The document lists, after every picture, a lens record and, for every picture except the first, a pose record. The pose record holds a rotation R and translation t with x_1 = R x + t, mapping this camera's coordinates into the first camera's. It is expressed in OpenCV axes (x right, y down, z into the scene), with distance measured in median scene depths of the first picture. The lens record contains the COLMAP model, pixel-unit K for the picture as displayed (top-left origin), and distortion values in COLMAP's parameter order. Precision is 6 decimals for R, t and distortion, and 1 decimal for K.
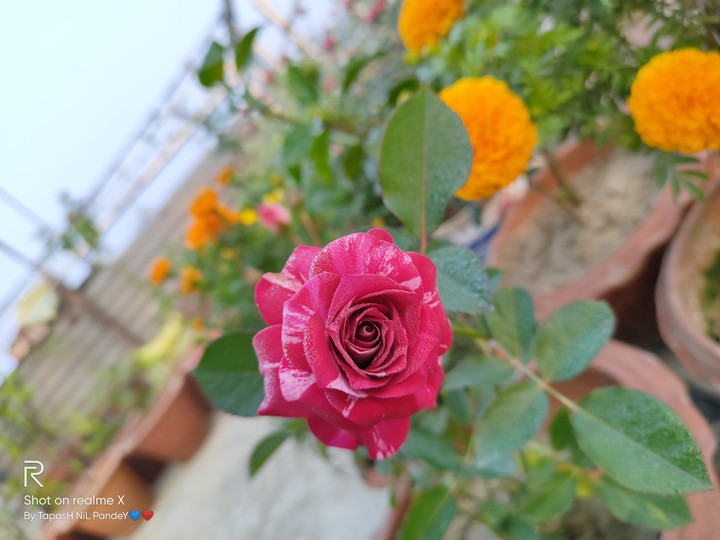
lens RADIAL K [[574.9, 0, 364.4], [0, 574.9, 268.4], [0, 0, 1]] dist [-0.030886, -0.008004]
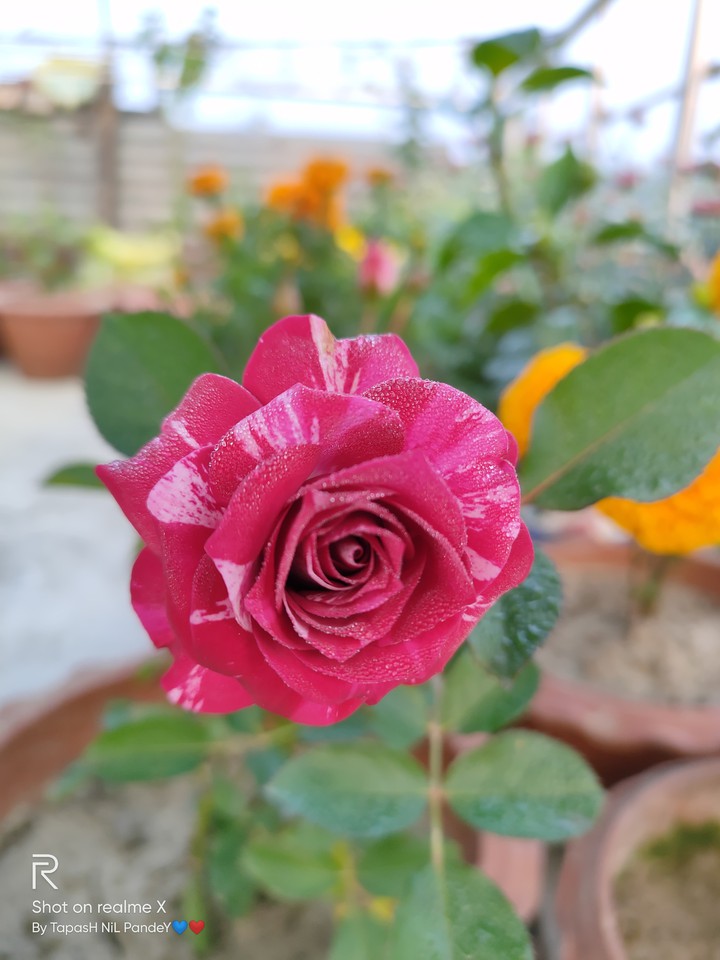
lens RADIAL K [[766.6, 0, 352.5], [0, 766.6, 477.6], [0, 0, 1]] dist [-0.030886, -0.008004]
pose [[0.595420, 0.801993, 0.047772, -0.071723], [-0.802692, 0.591311, 0.077694, 0.016993], [0.034062, -0.084606, 0.995832, 0.310048]]
